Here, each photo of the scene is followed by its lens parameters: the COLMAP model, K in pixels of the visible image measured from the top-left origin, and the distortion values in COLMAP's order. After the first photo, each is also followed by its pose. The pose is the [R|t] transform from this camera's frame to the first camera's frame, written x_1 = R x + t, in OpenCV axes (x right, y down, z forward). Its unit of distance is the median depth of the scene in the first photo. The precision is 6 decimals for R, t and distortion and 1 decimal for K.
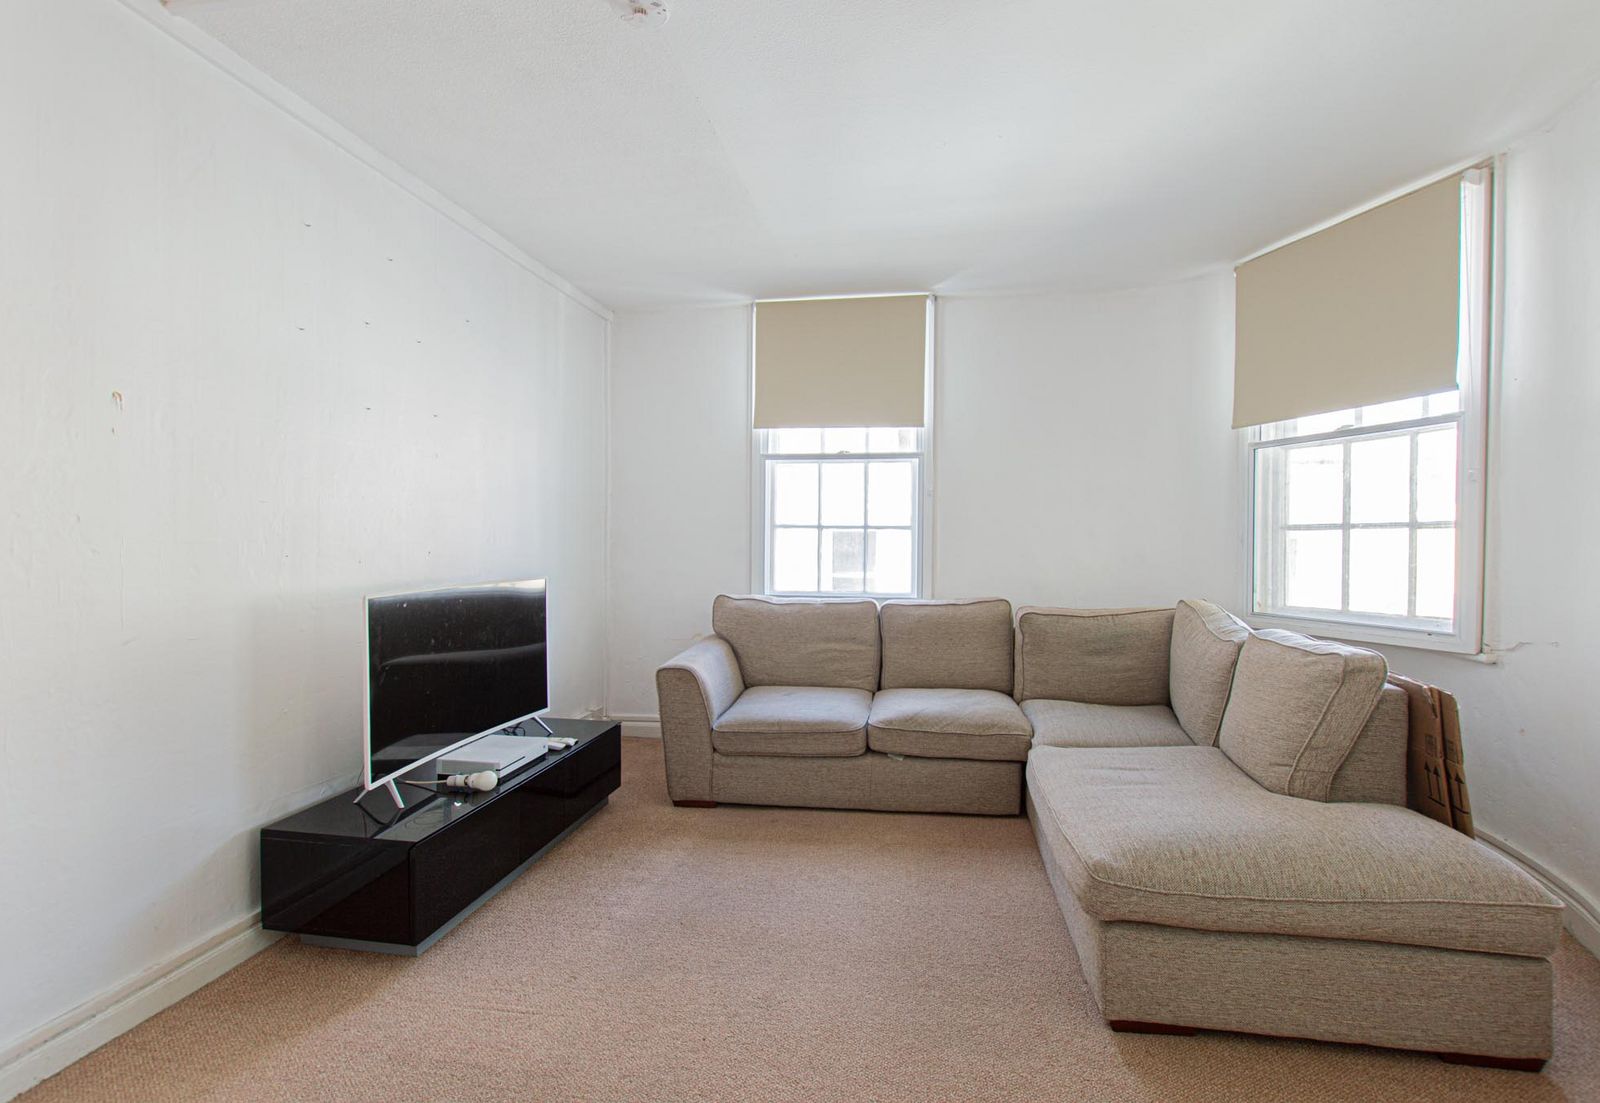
lens RADIAL K [[727.1, 0, 800.0], [0, 727.1, 551.5], [0, 0, 1]] dist [0.000312, -0.000307]
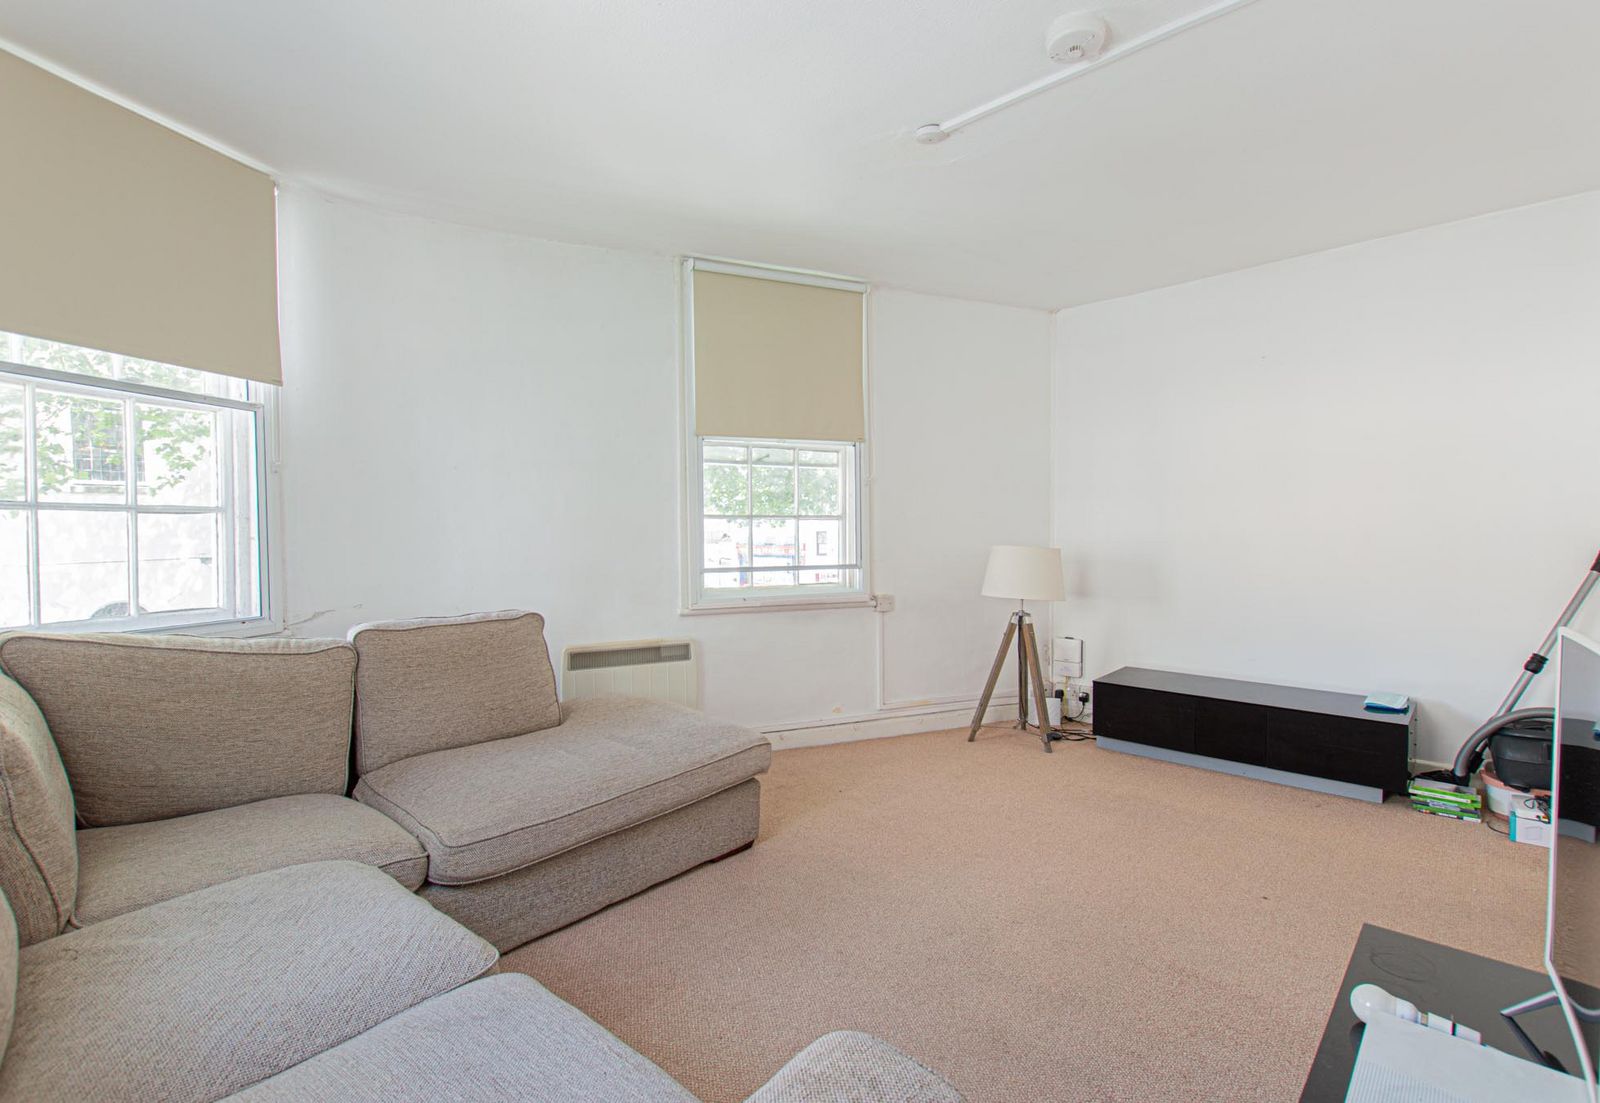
lens RADIAL K [[754.0, 0, 810.4], [0, 754.0, 550.2], [0, 0, 1]] dist [0.000222, -0.000310]
pose [[-0.837919, -0.020138, 0.545423, -0.291972], [0.002558, 0.999163, 0.040820, -0.021337], [-0.545788, 0.035599, -0.837166, 1.271235]]
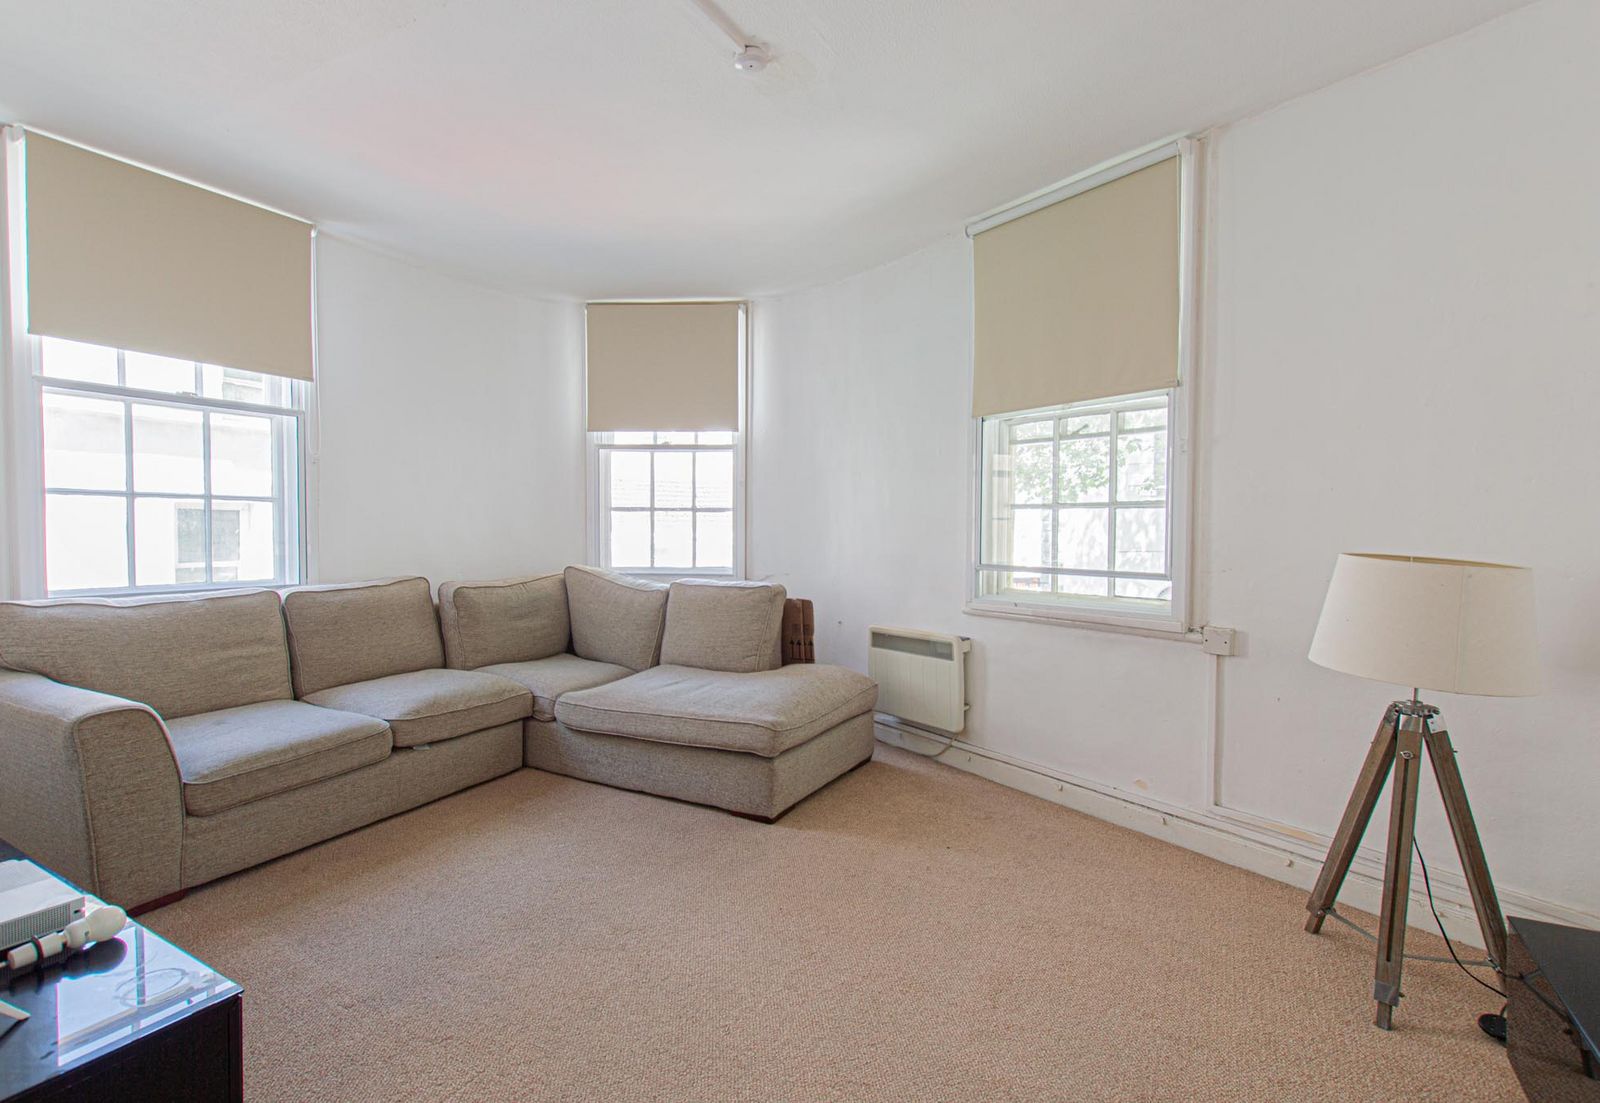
lens RADIAL K [[754.0, 0, 810.4], [0, 754.0, 550.2], [0, 0, 1]] dist [0.000222, -0.000310]
pose [[0.336605, -0.032854, 0.941073, -0.601378], [0.005442, 0.999442, 0.032946, -0.000654], [-0.941630, -0.005969, 0.336596, 0.201119]]
